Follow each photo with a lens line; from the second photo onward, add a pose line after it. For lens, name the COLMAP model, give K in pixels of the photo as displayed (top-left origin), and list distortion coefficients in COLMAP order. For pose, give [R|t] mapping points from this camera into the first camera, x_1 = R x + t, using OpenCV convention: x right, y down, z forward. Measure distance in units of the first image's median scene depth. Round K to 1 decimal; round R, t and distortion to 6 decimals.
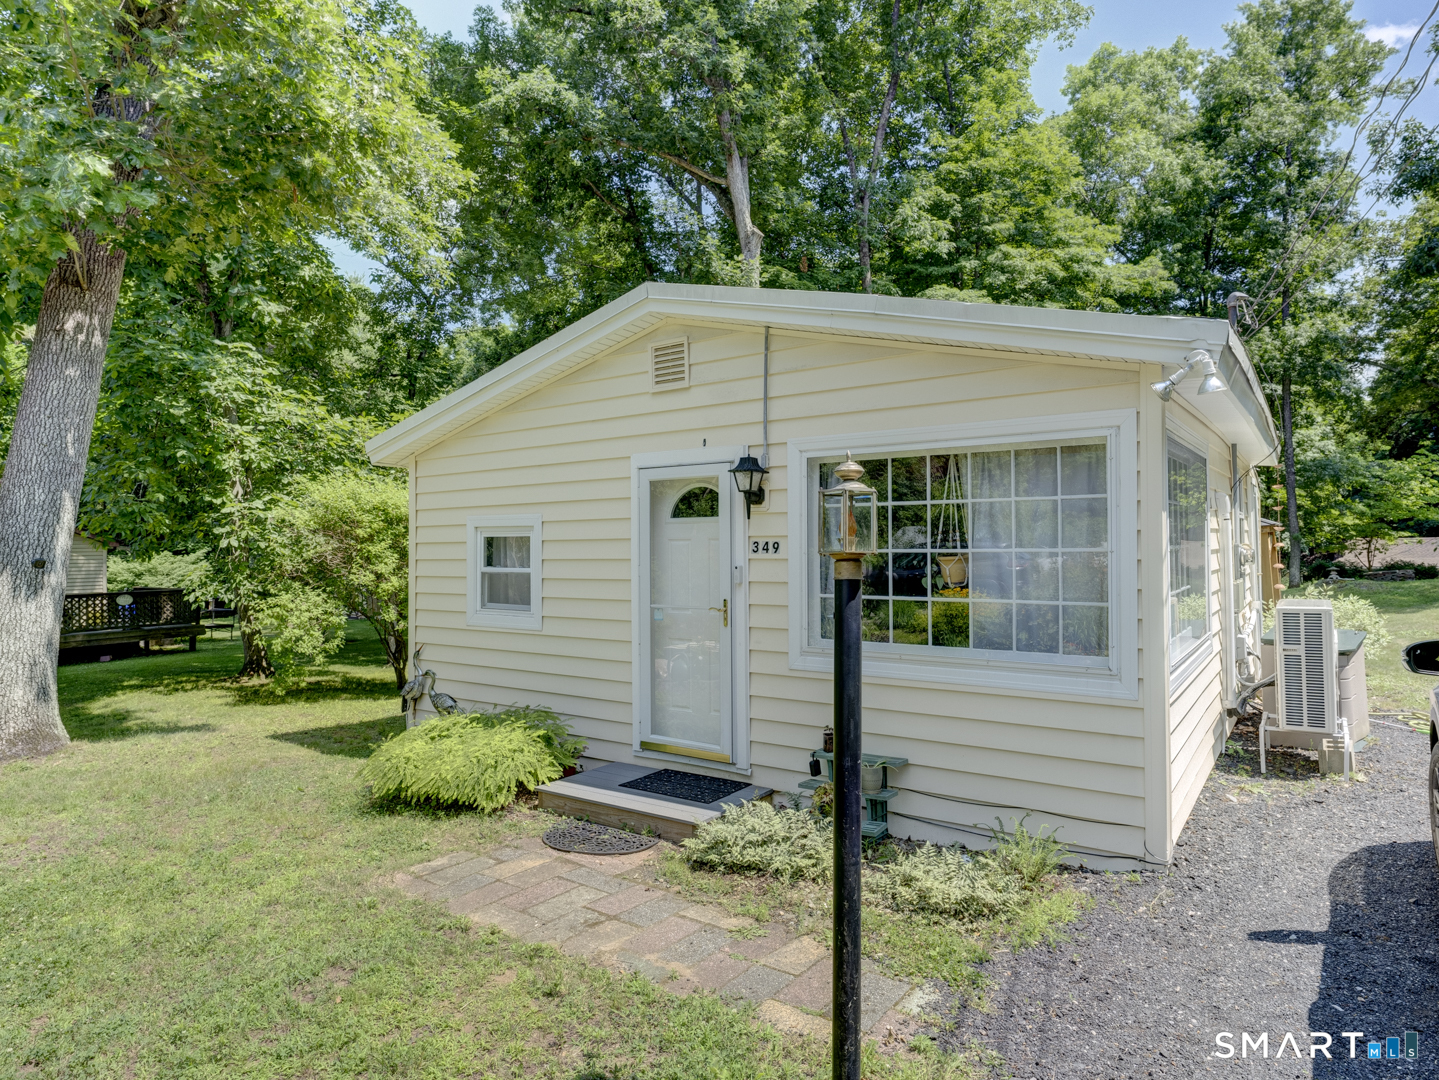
lens RADIAL K [[819.5, 0, 719.5], [0, 819.5, 540.0], [0, 0, 1]] dist [0.000194, -0.001783]
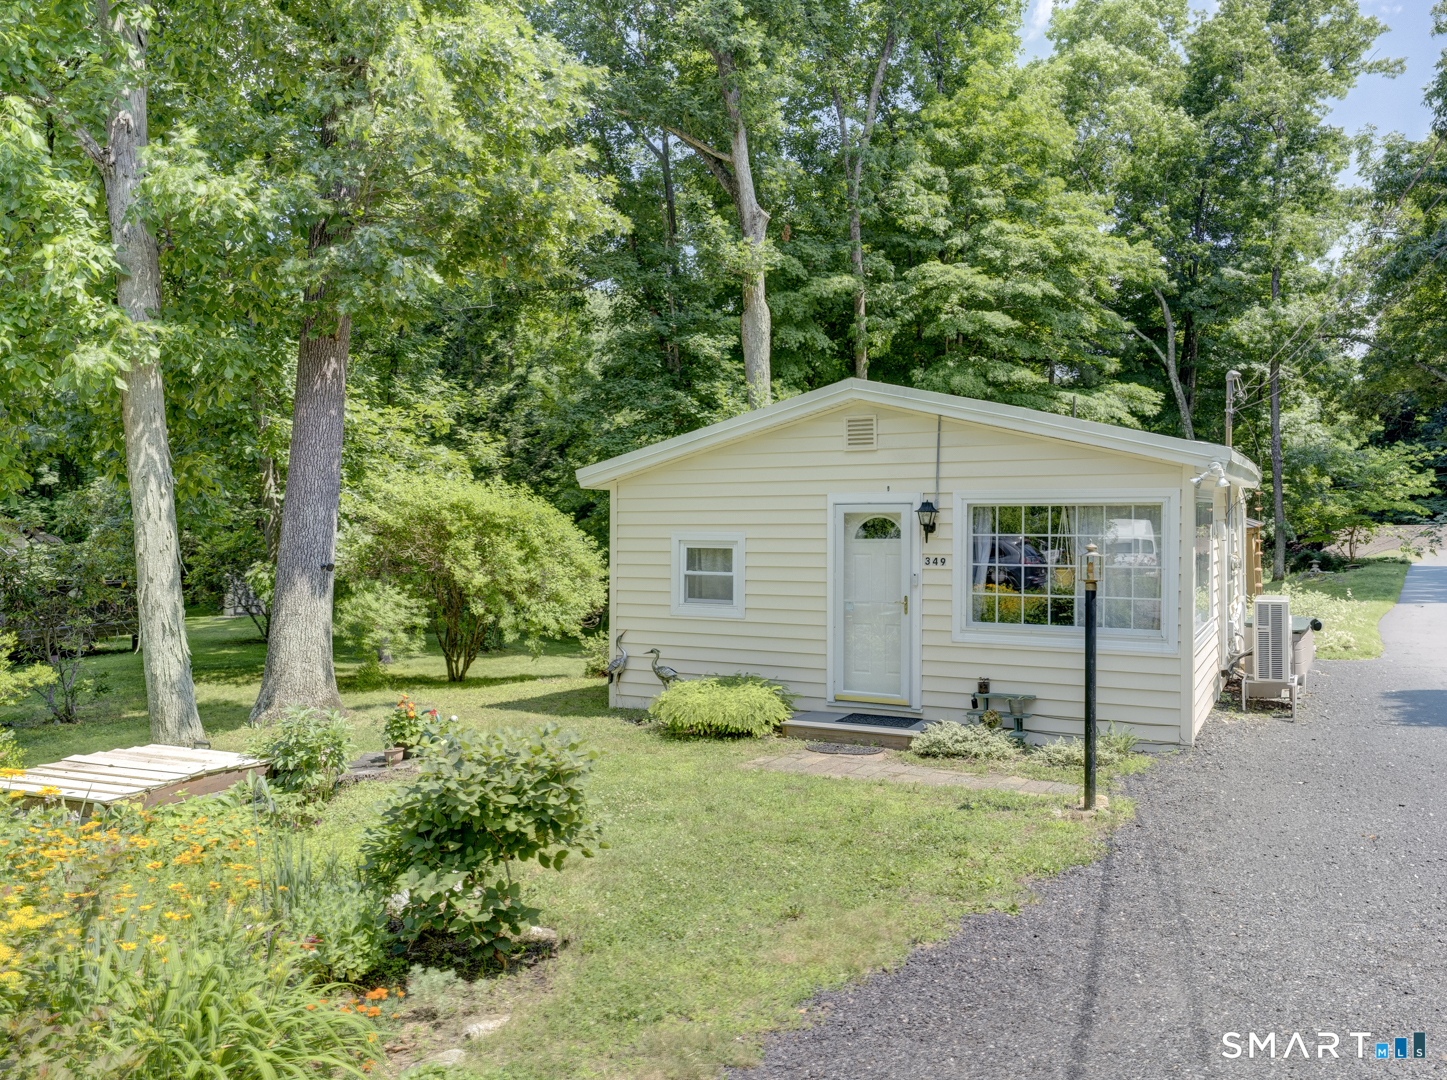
lens RADIAL K [[1014.3, 0, 723.5], [0, 1014.3, 540.0], [0, 0, 1]] dist [-0.000934, 0.003144]
pose [[0.994231, 0.005378, 0.107121, -0.382538], [-0.007710, 0.999742, 0.021366, -0.048426], [-0.106978, -0.022068, 0.994016, -0.581924]]
